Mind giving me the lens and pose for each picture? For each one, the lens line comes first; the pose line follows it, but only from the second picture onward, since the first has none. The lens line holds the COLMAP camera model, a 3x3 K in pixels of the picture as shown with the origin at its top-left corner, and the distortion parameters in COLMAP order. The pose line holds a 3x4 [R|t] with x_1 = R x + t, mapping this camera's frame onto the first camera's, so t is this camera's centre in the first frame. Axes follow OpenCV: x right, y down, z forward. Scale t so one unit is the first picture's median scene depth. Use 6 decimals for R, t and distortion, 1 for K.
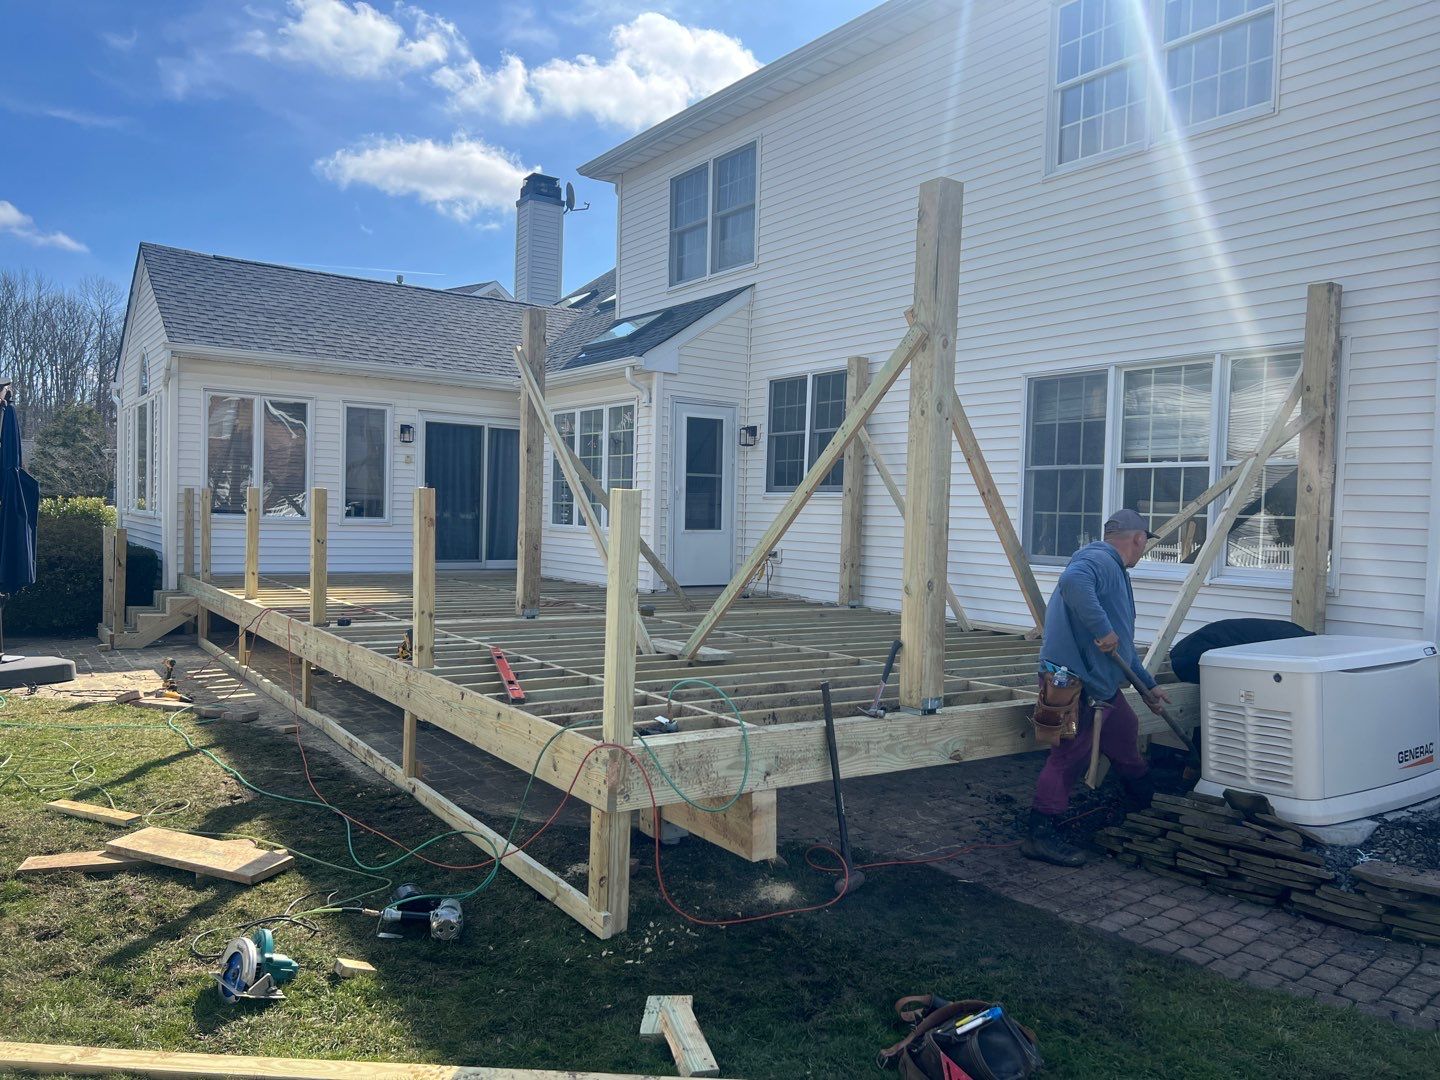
lens RADIAL K [[1079.5, 0, 714.6], [0, 1079.5, 541.6], [0, 0, 1]] dist [0.054417, -0.054176]
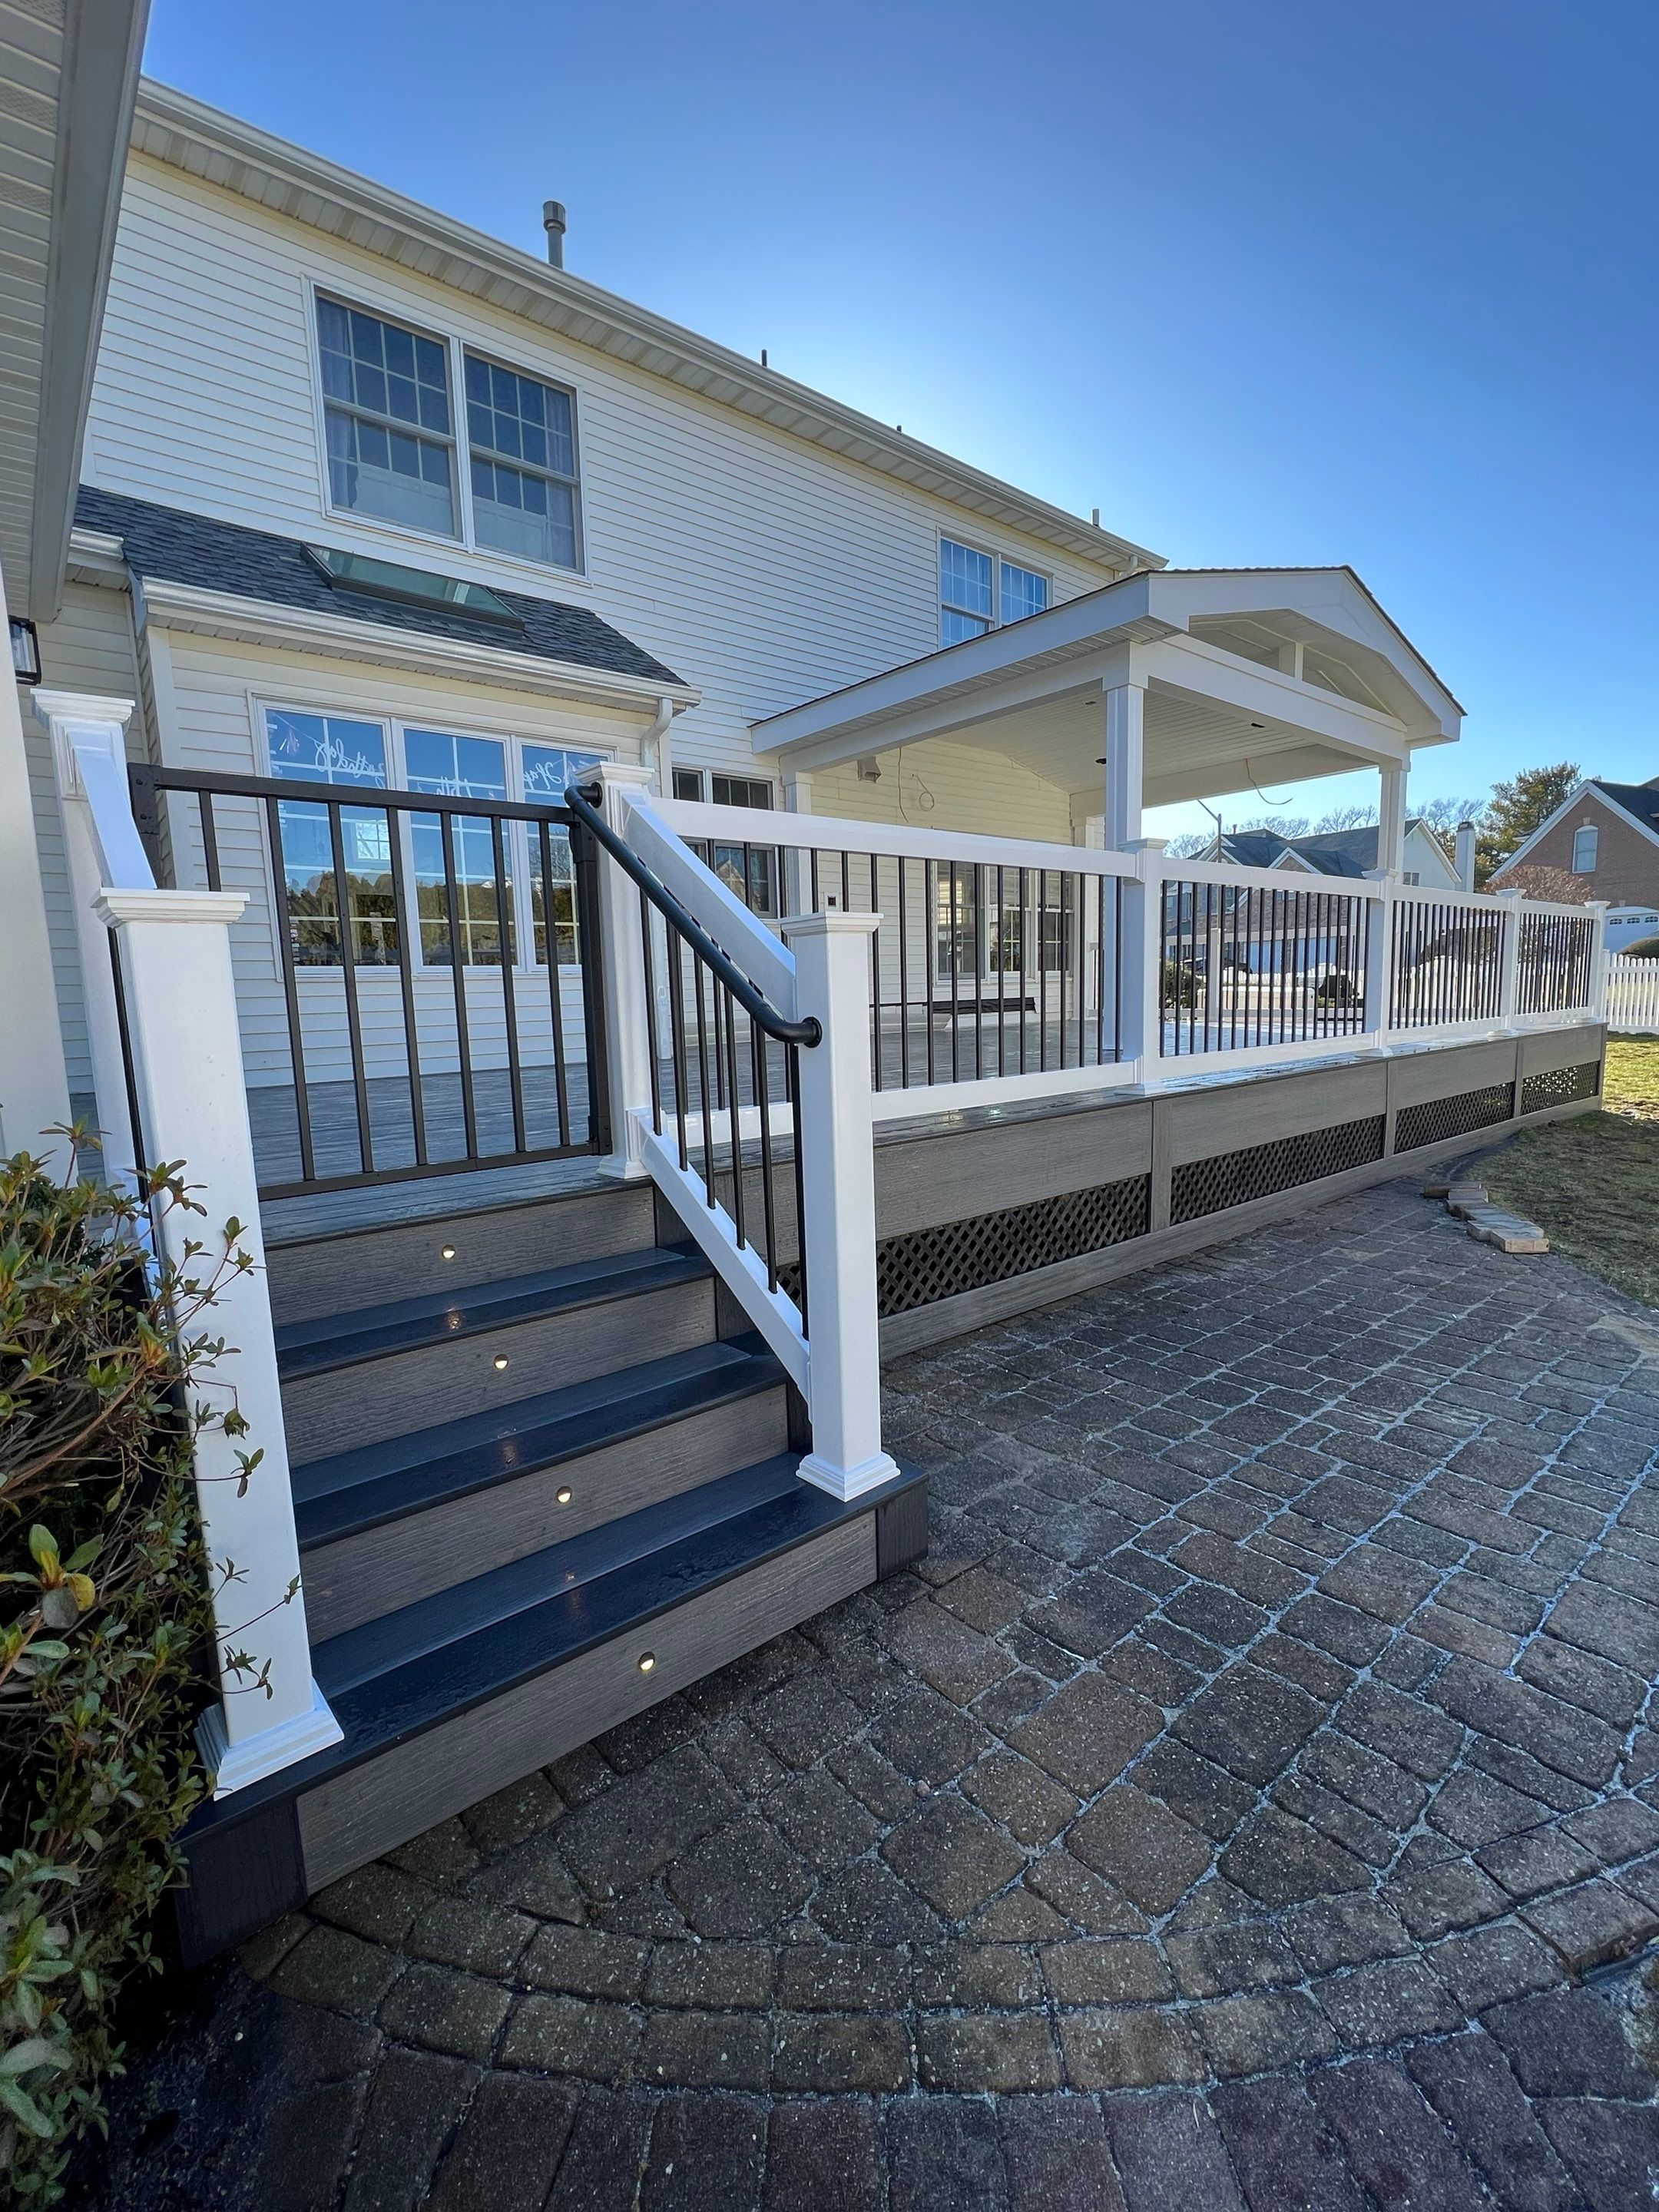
lens RADIAL K [[975.5, 0, 829.5], [0, 975.5, 1106.0], [0, 0, 1]] dist [0.000057, 0.000040]
pose [[-0.097568, -0.151763, 0.983589, -0.667327], [0.047064, 0.986496, 0.156880, -0.015484], [-0.994115, 0.061598, -0.089108, 0.956866]]
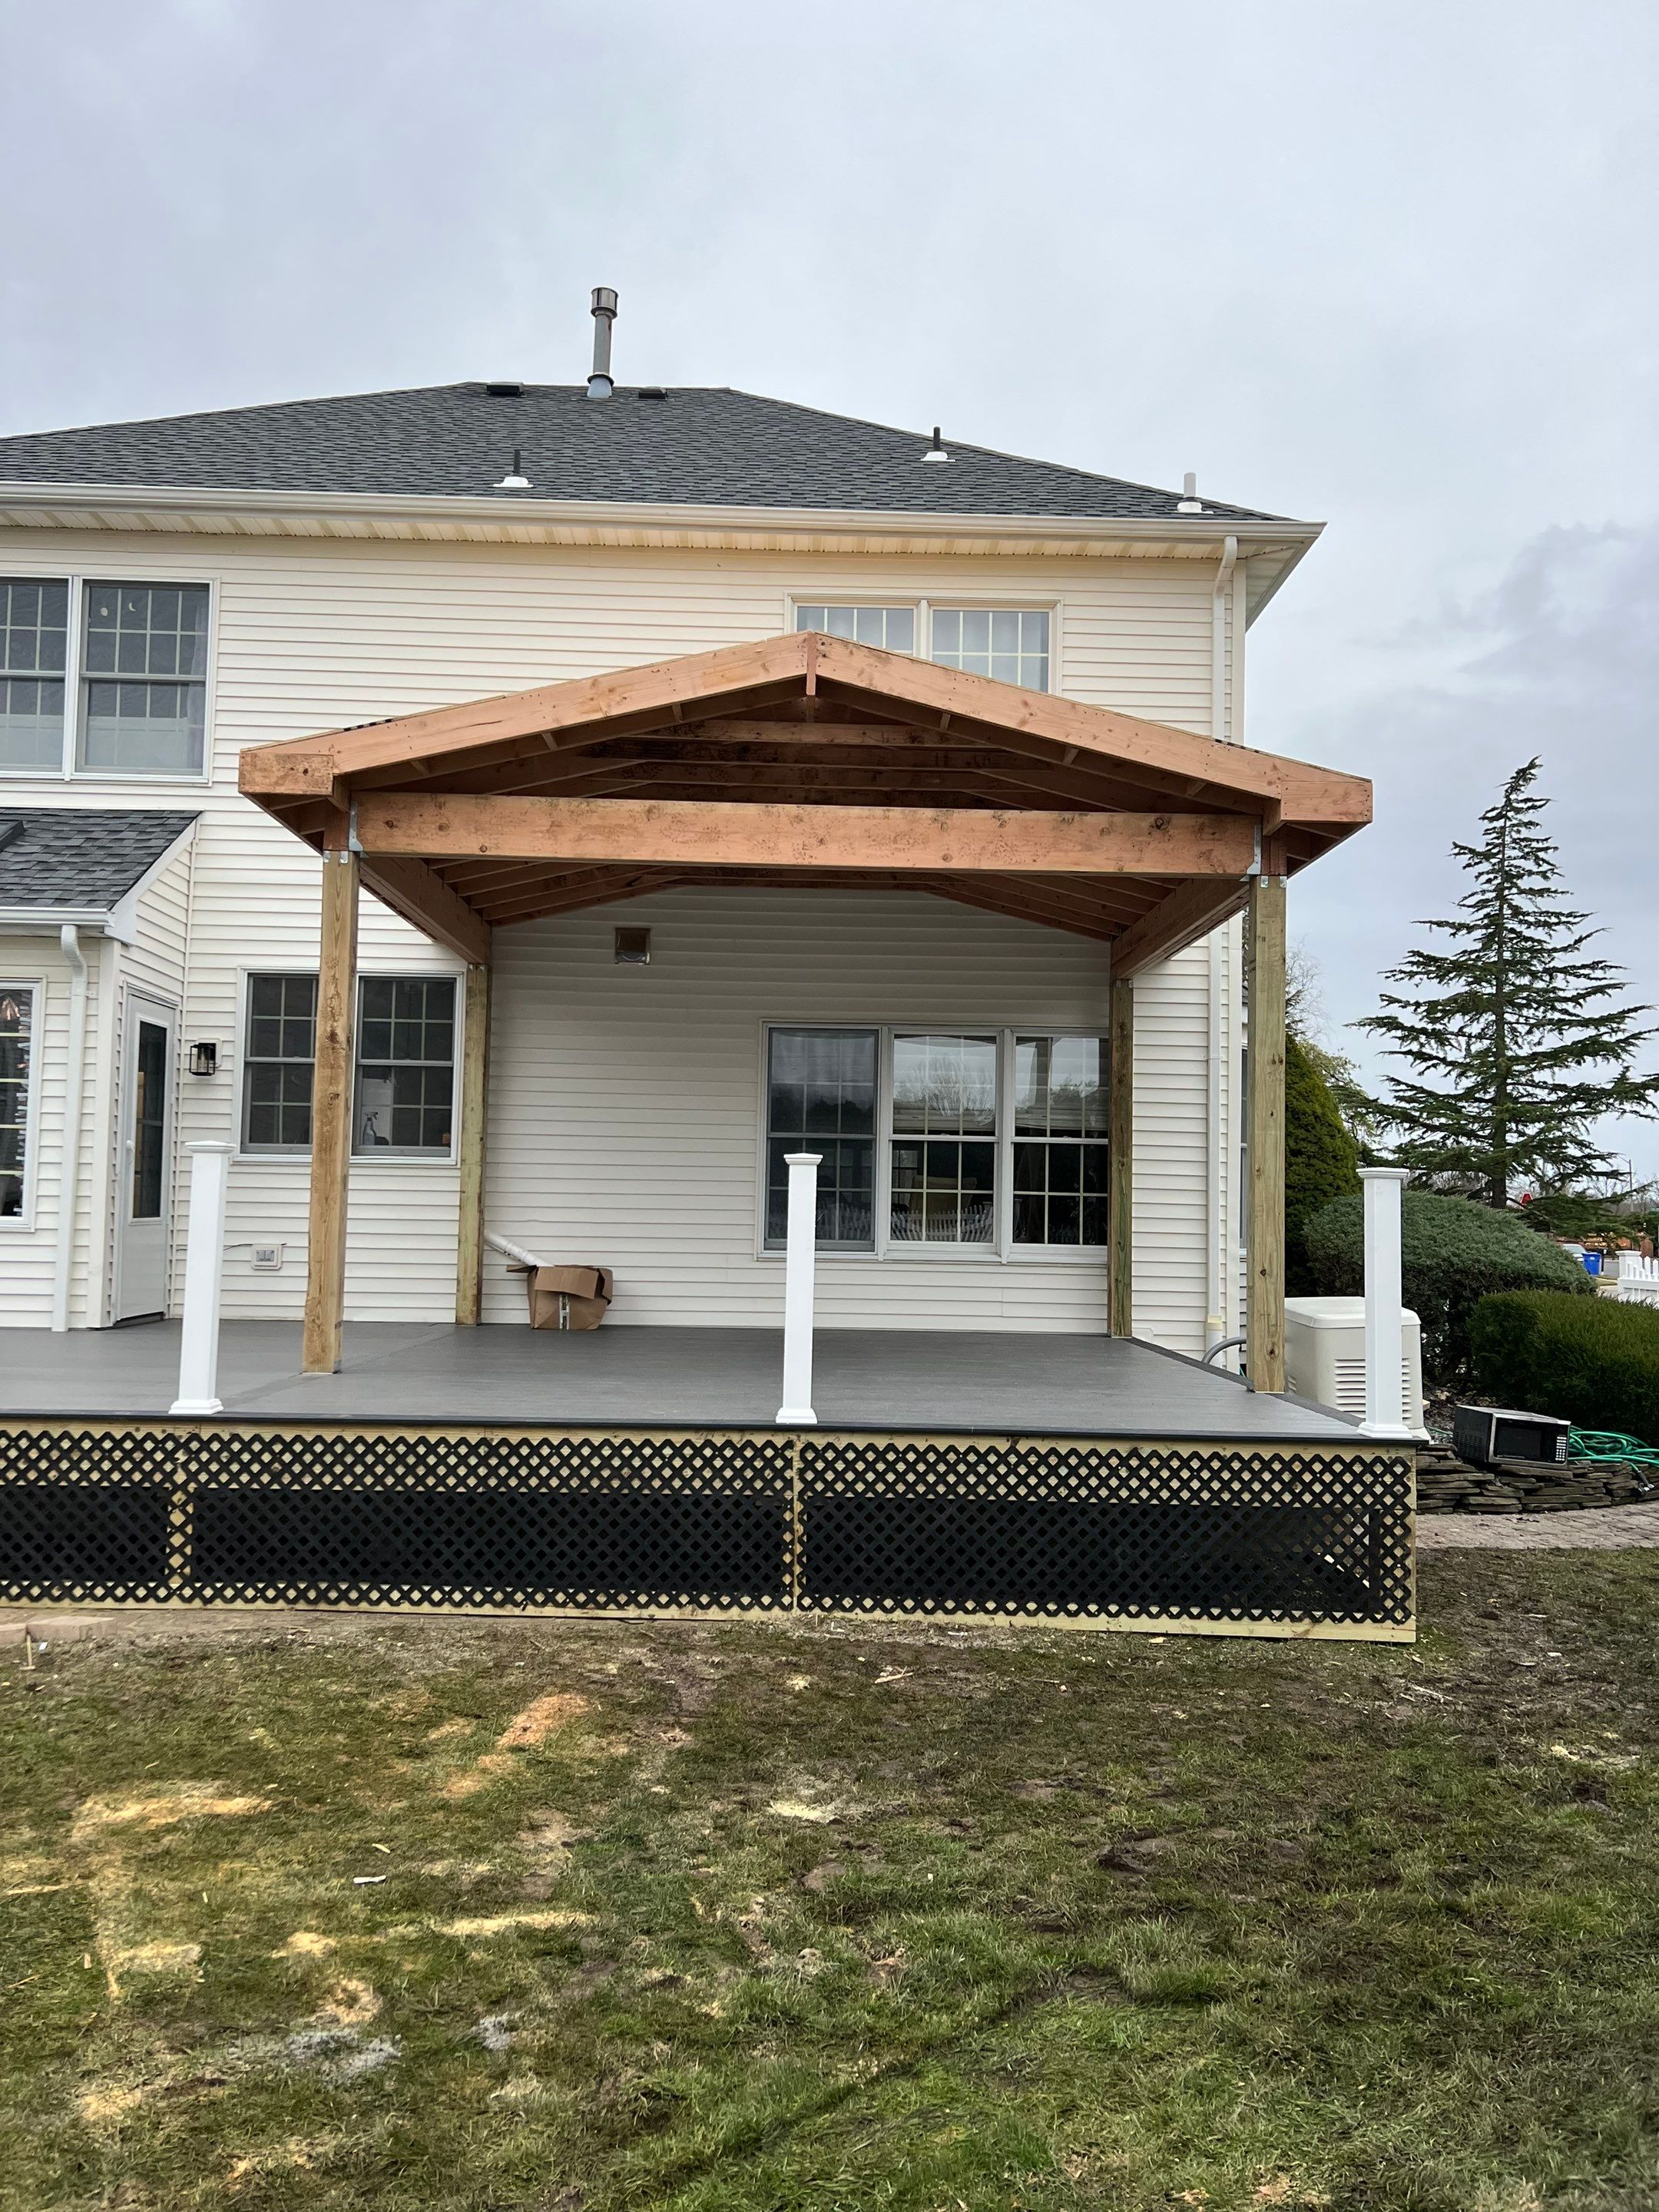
lens RADIAL K [[1658.2, 0, 829.5], [0, 1658.2, 1106.0], [0, 0, 1]] dist [0.054417, -0.054176]
pose [[0.550451, 0.037394, 0.834030, -0.569375], [0.018489, 0.998205, -0.056957, -0.012466], [-0.834663, 0.046773, 0.548771, 0.204135]]
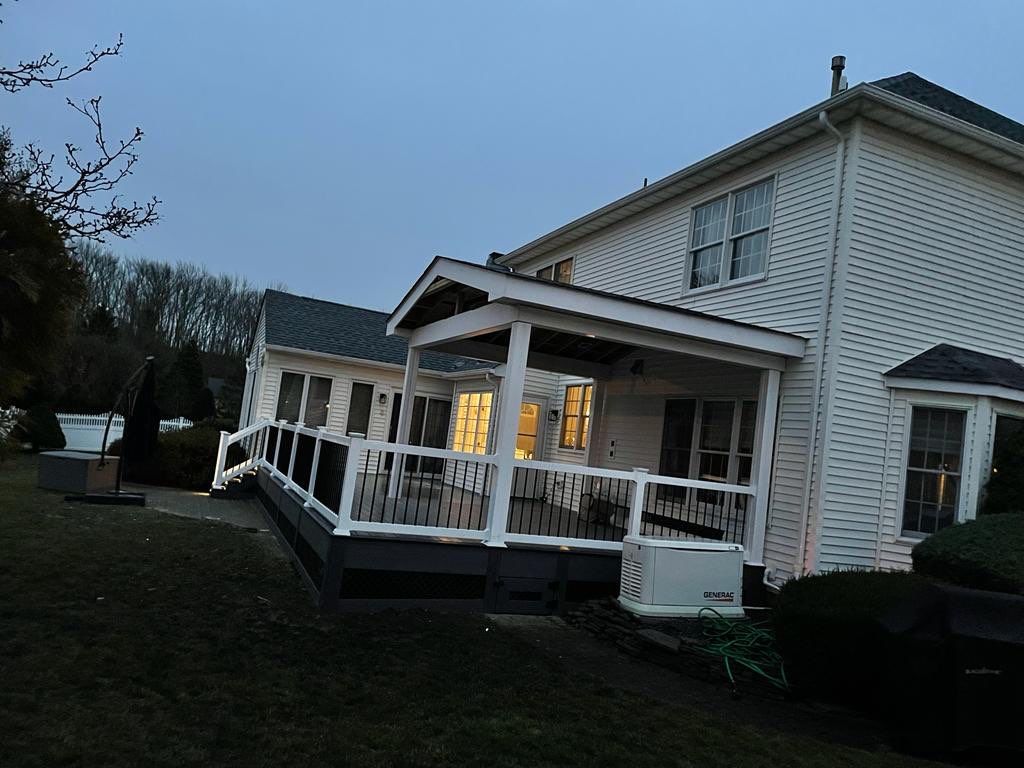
lens RADIAL K [[767.6, 0, 508.1], [0, 767.6, 385.1], [0, 0, 1]] dist [0.054417, -0.054176]
pose [[0.974646, 0.076562, -0.210245, 0.229723], [-0.100971, 0.989019, -0.107922, -0.003490], [0.199673, 0.126414, 0.971674, -0.262250]]
